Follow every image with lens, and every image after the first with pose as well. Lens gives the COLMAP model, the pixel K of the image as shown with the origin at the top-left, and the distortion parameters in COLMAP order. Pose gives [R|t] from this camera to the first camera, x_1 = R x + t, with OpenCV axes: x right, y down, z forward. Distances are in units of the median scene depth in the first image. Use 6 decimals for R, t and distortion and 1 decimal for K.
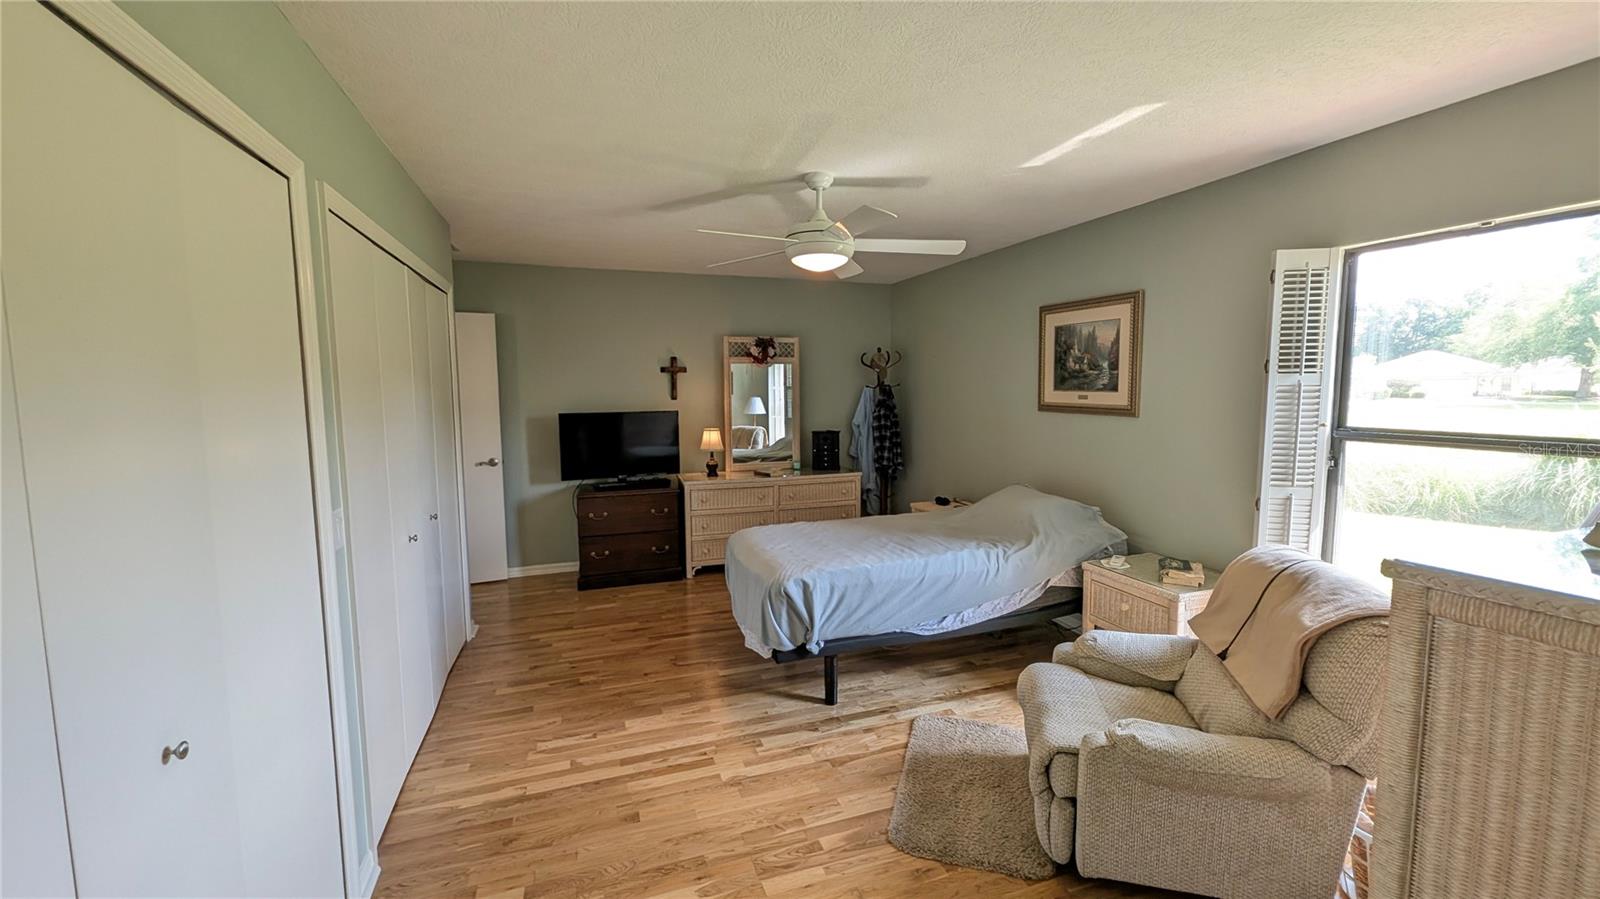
lens RADIAL K [[677.9, 0, 809.9], [0, 677.9, 447.2], [0, 0, 1]] dist [0.001645, -0.000055]
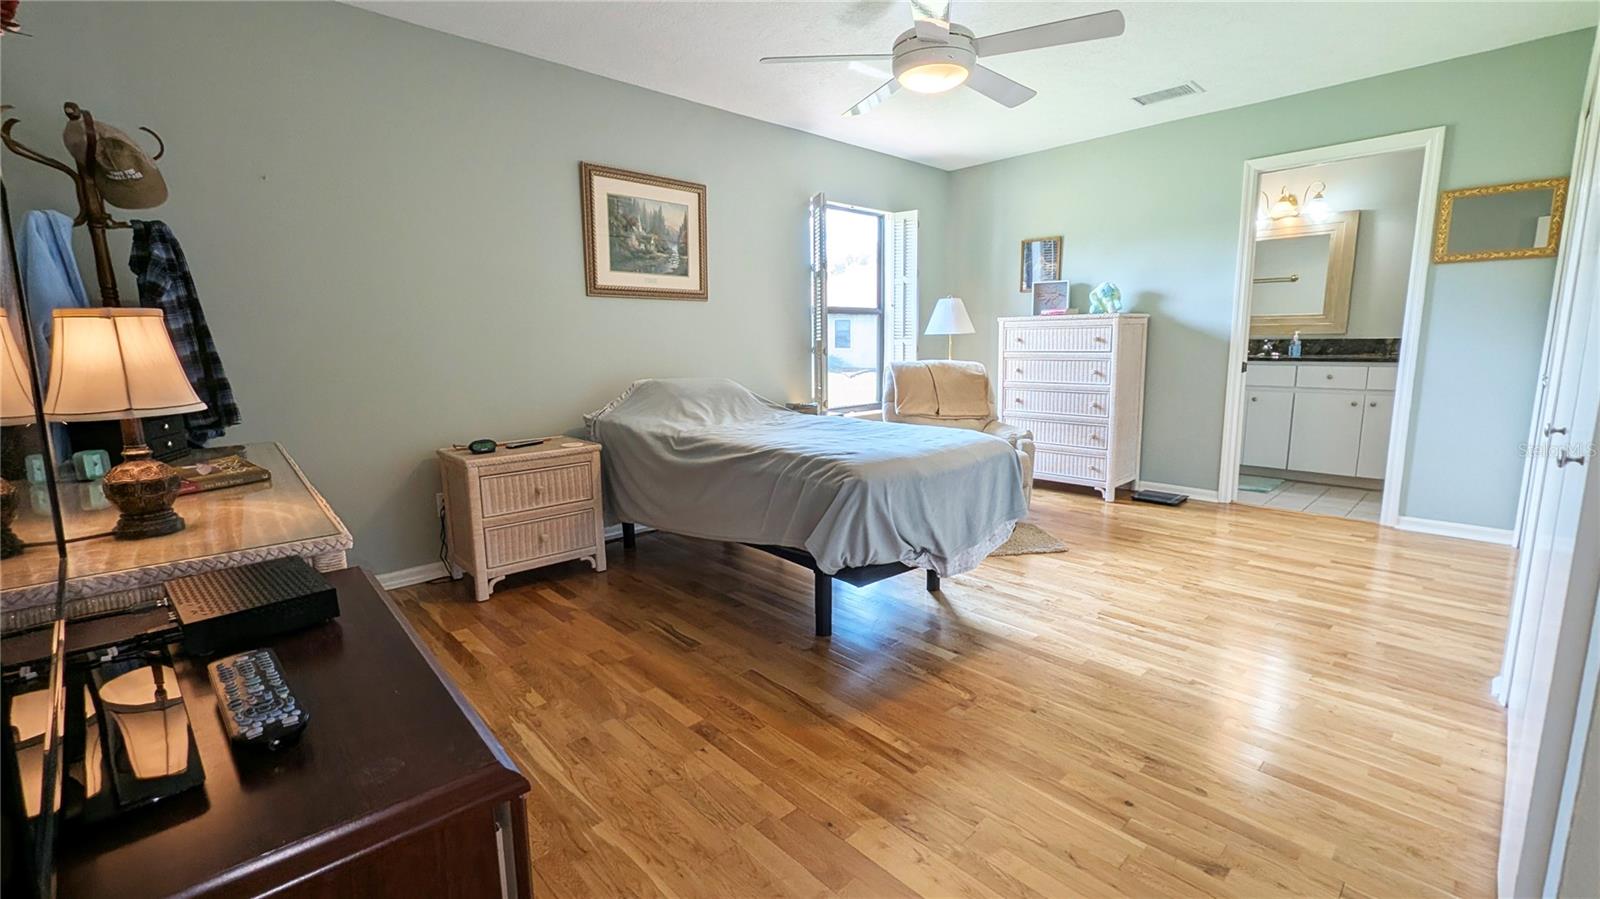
lens RADIAL K [[677.9, 0, 809.9], [0, 677.9, 447.2], [0, 0, 1]] dist [0.001645, -0.000055]
pose [[-0.422786, -0.134433, 0.896203, -0.599130], [0.101991, 0.975594, 0.194456, -0.008072], [-0.900472, 0.173618, -0.398756, 1.267692]]
